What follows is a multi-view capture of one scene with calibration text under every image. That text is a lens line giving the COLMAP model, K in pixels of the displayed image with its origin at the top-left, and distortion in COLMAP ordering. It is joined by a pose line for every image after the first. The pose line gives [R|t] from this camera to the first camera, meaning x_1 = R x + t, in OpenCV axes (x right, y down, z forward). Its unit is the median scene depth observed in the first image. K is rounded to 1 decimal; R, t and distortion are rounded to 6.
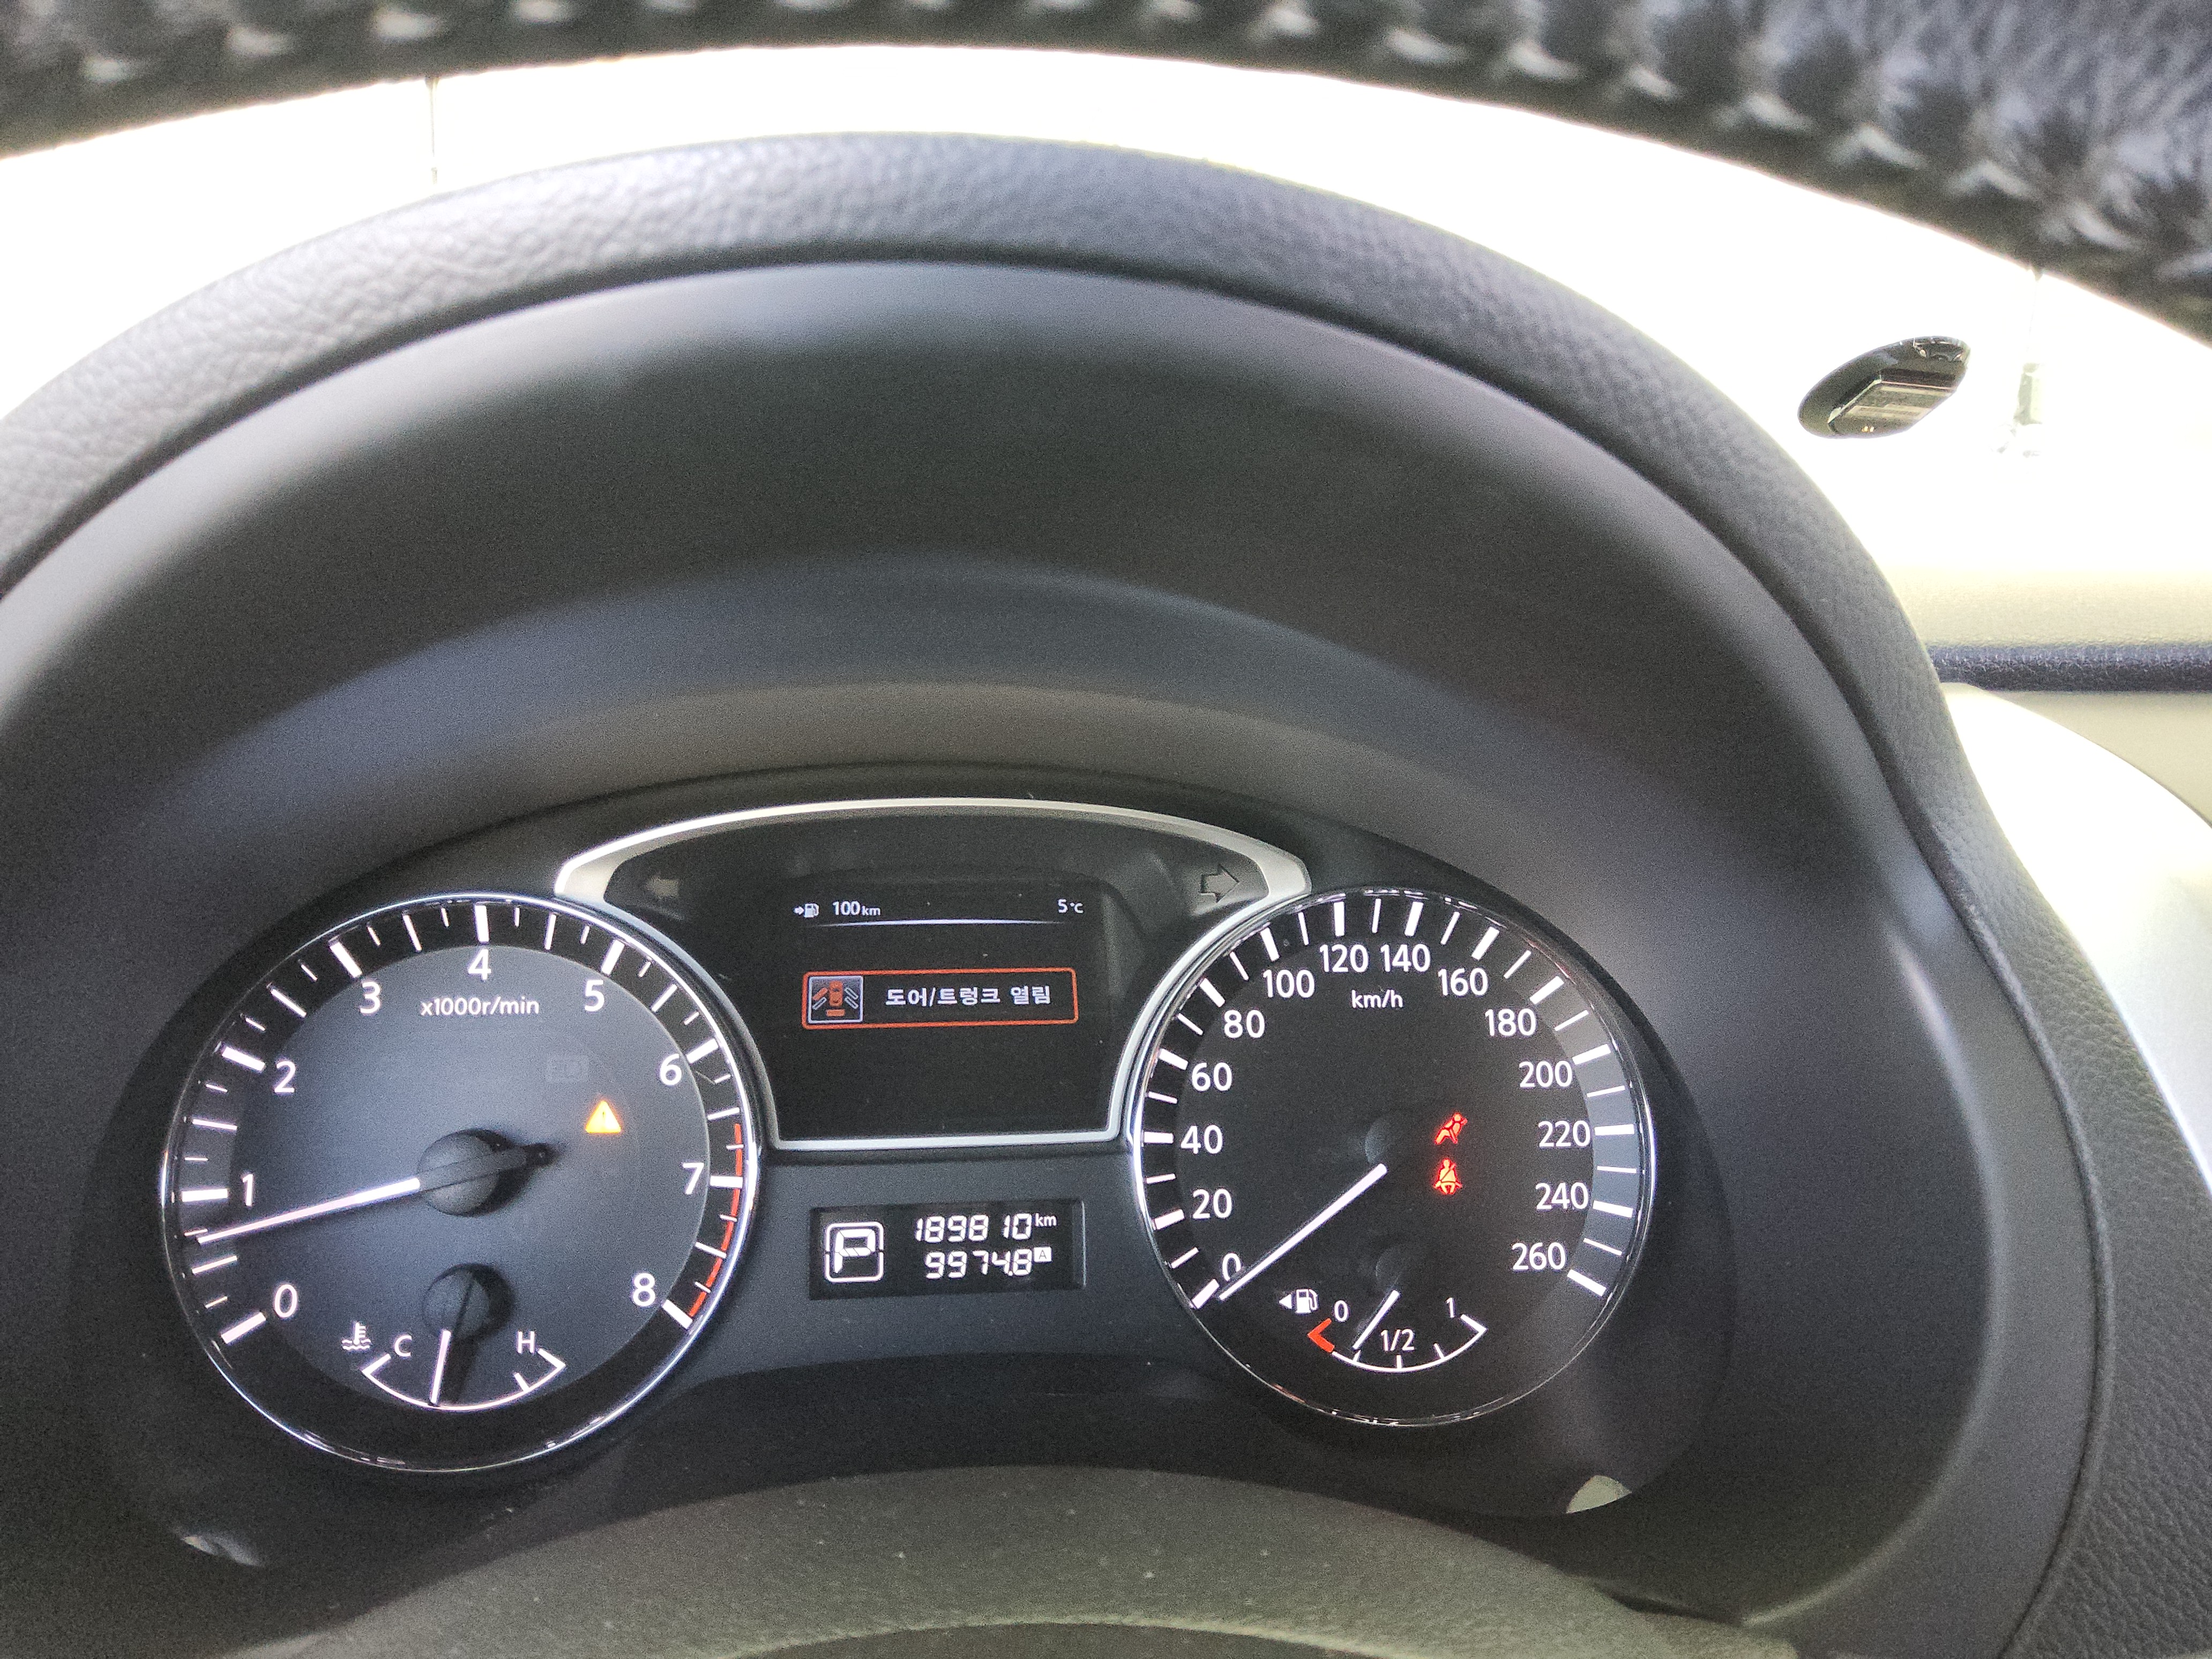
lens RADIAL K [[1632.5, 0, 1090.0], [0, 1632.5, 809.0], [0, 0, 1]] dist [0.048903, -0.049262]
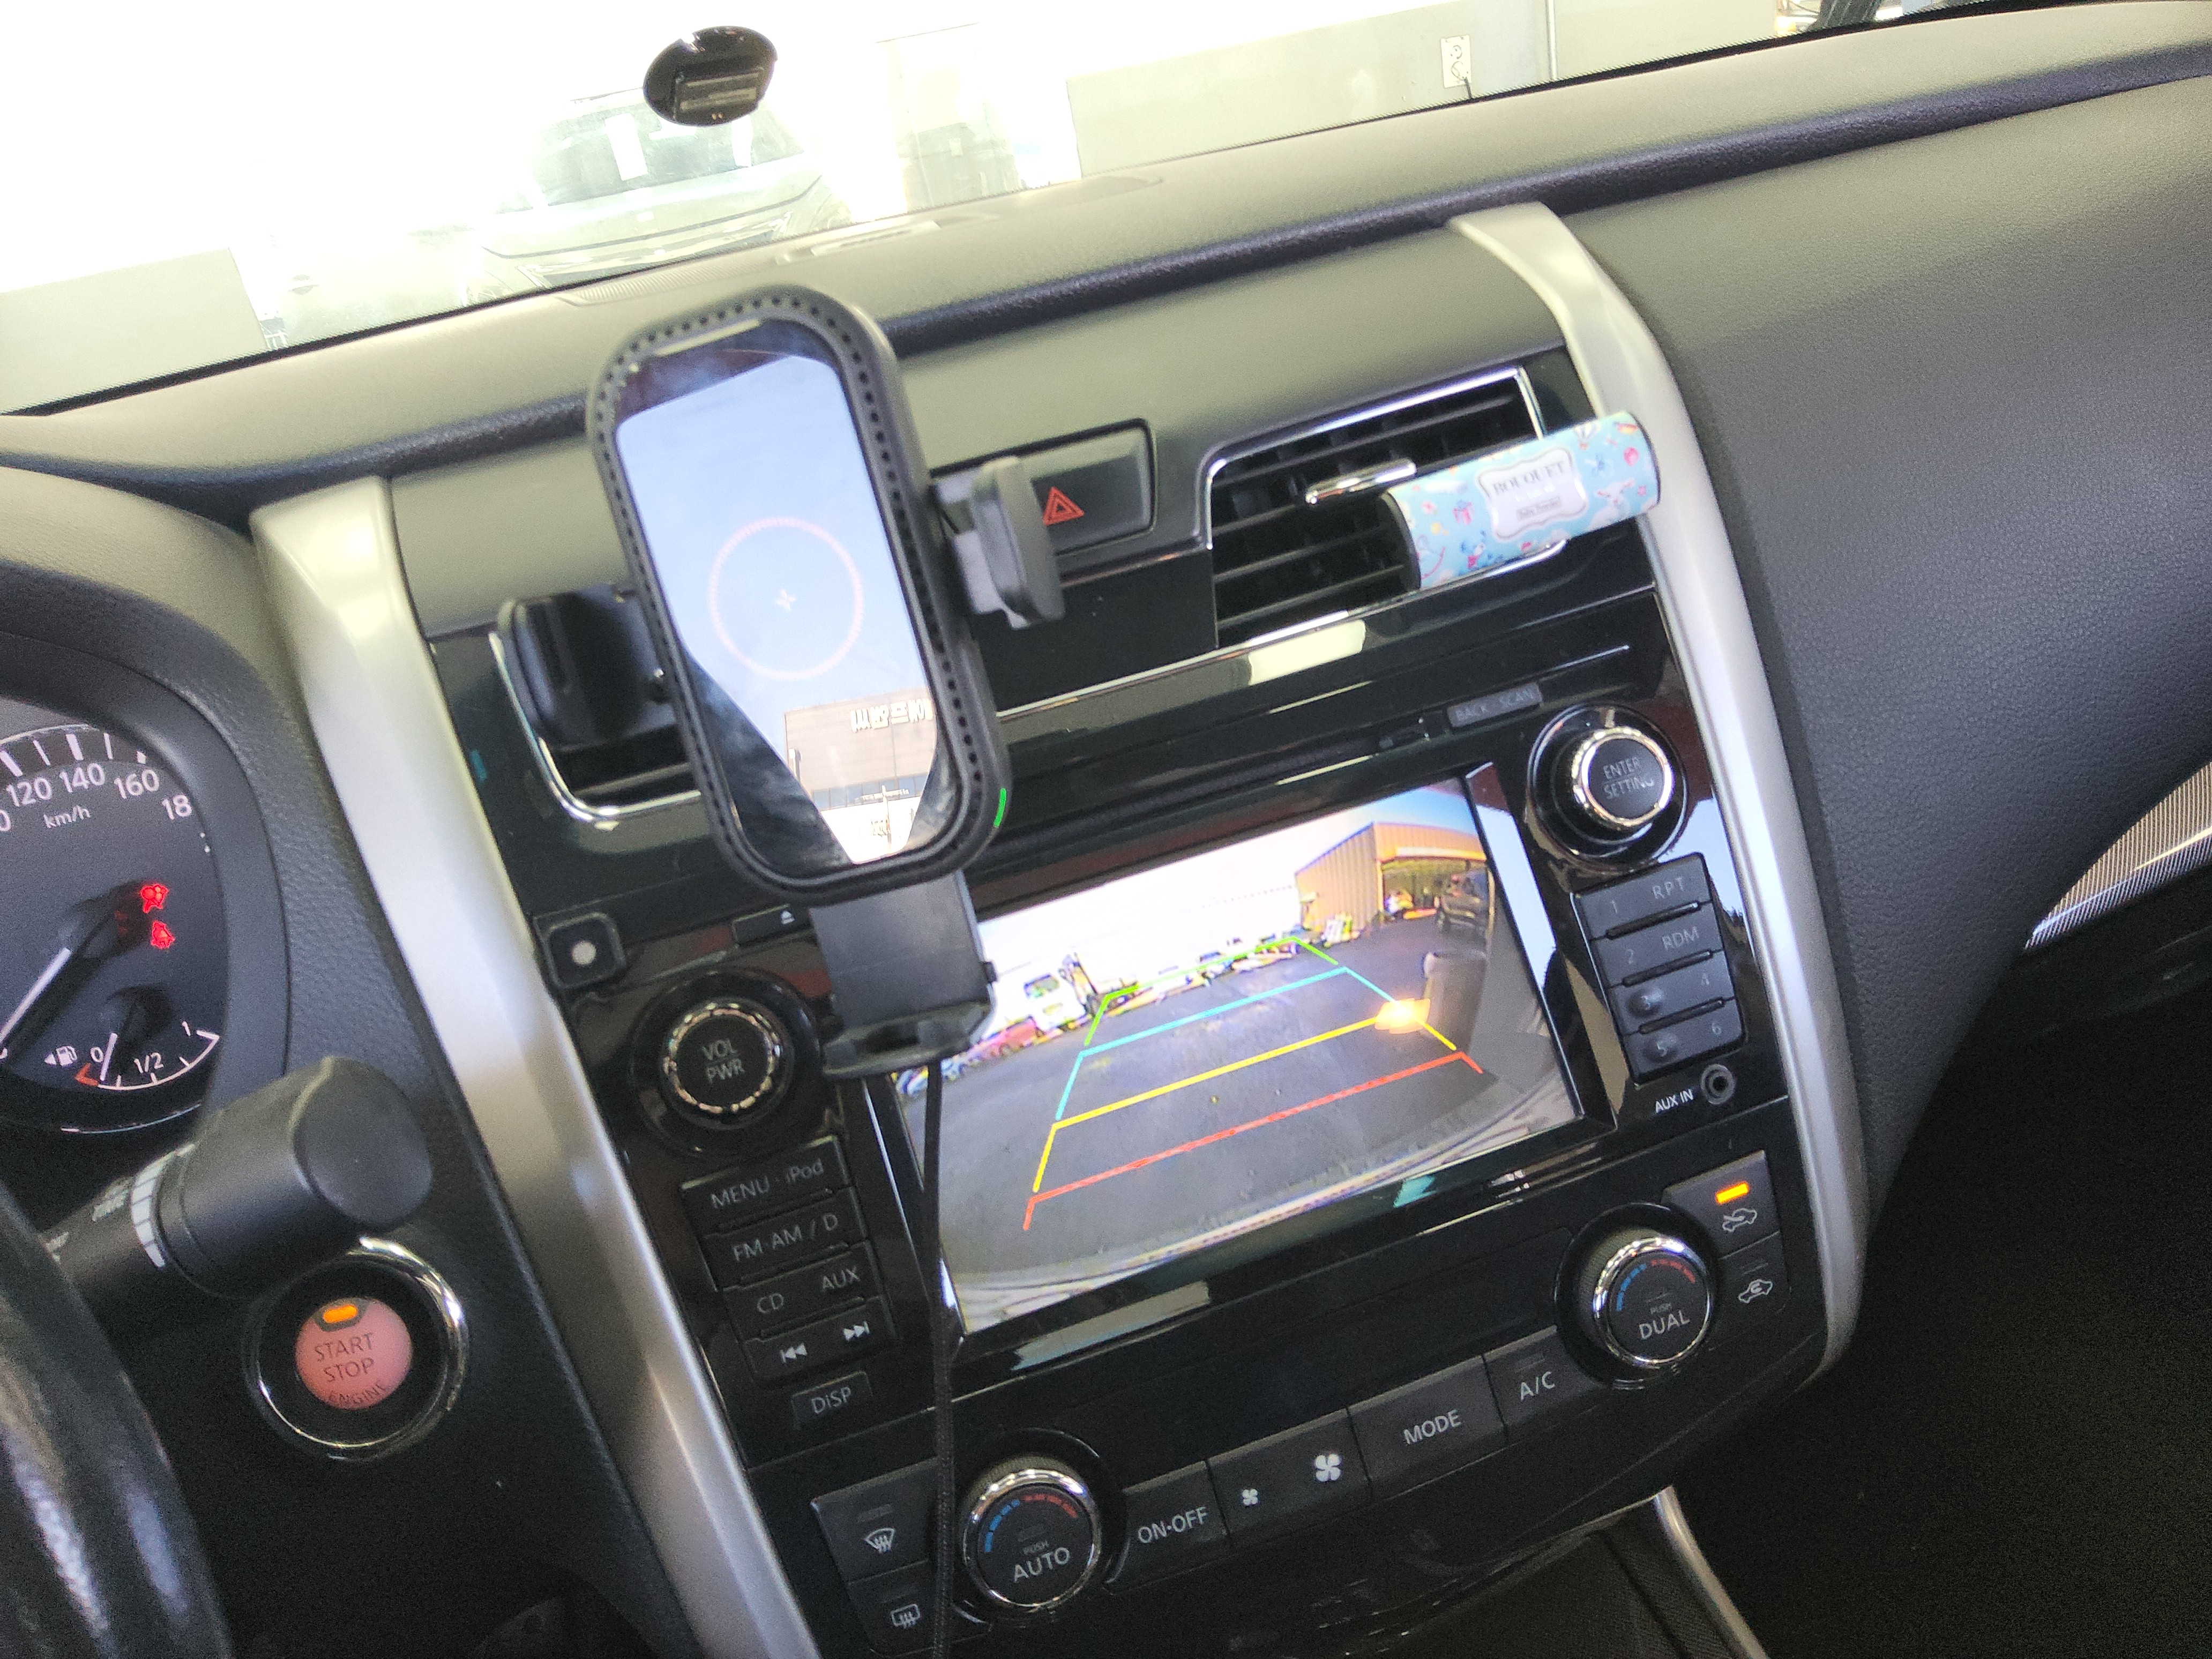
lens RADIAL K [[1632.5, 0, 1109.8], [0, 1632.5, 845.5], [0, 0, 1]] dist [0.048903, -0.049262]
pose [[0.960084, -0.261663, 0.098853, 0.841669], [0.226907, 0.935229, 0.271771, -0.026173], [-0.163562, -0.238492, 0.957271, -0.356820]]
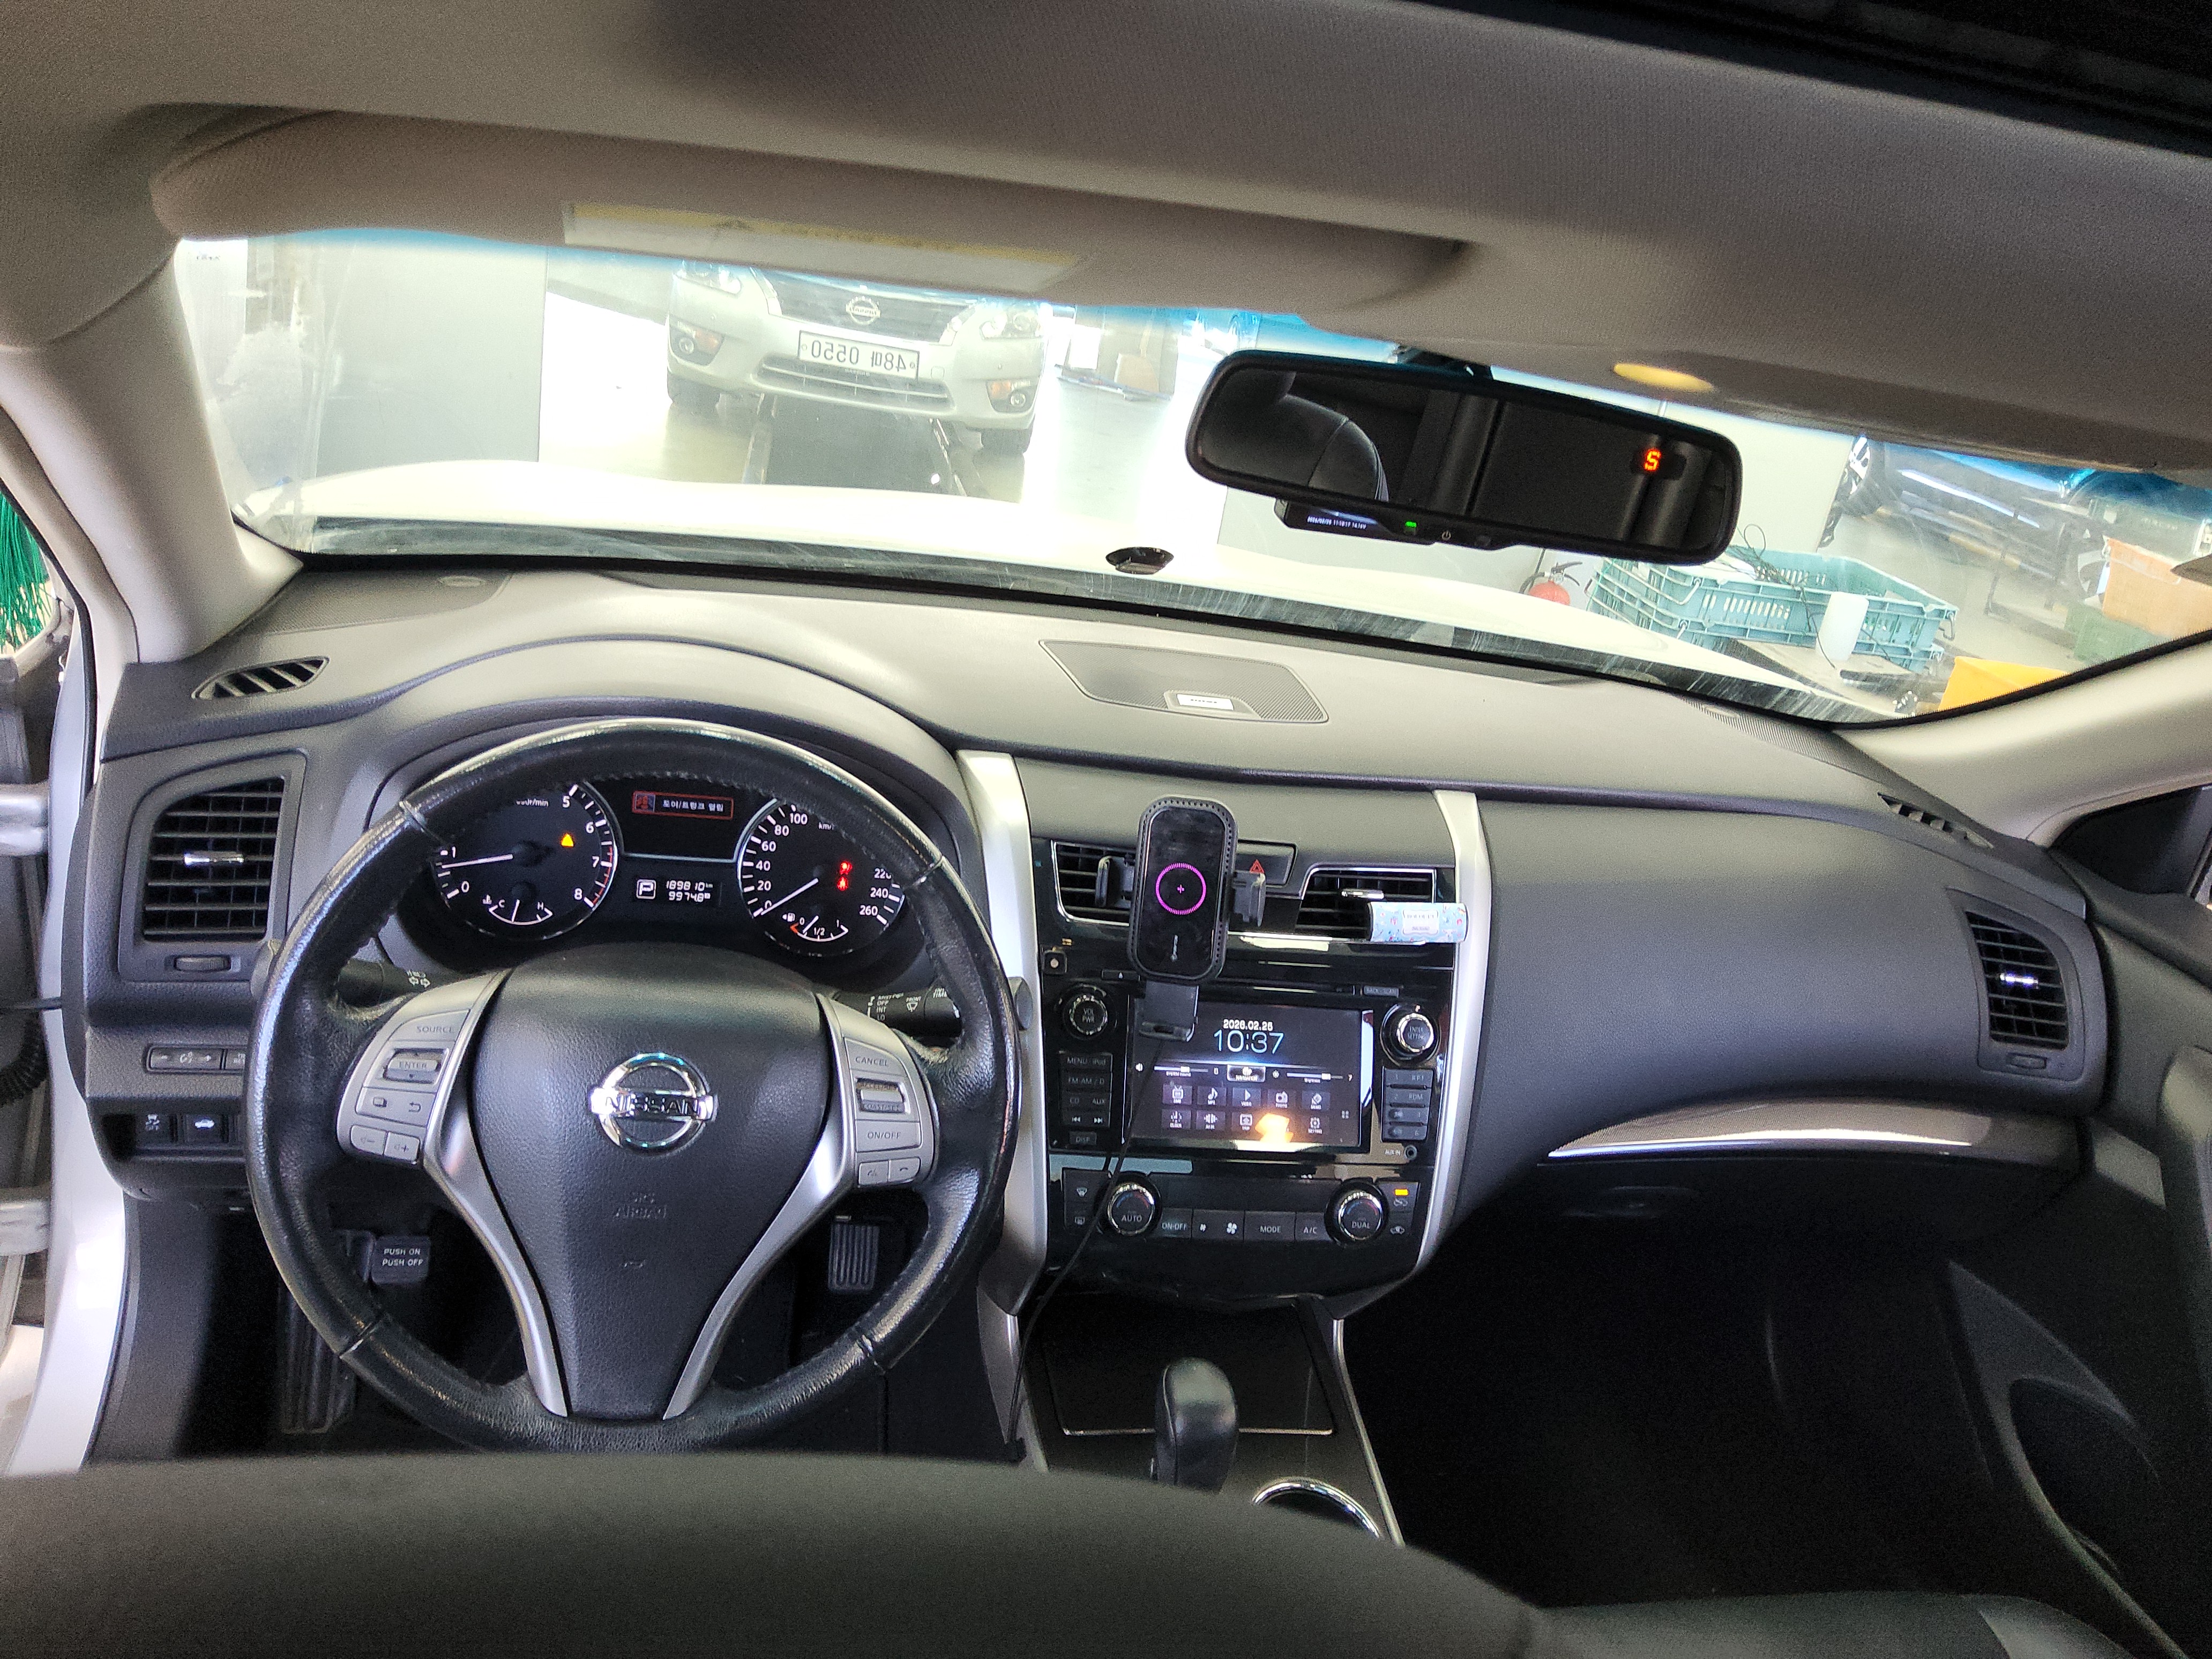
lens RADIAL K [[1632.5, 0, 1118.6], [0, 1632.5, 825.4], [0, 0, 1]] dist [0.048903, -0.049262]
pose [[0.983774, 0.100724, 0.148470, 0.267718], [-0.130937, 0.968820, 0.210339, -0.626215], [-0.122654, -0.226366, 0.966289, -2.114584]]
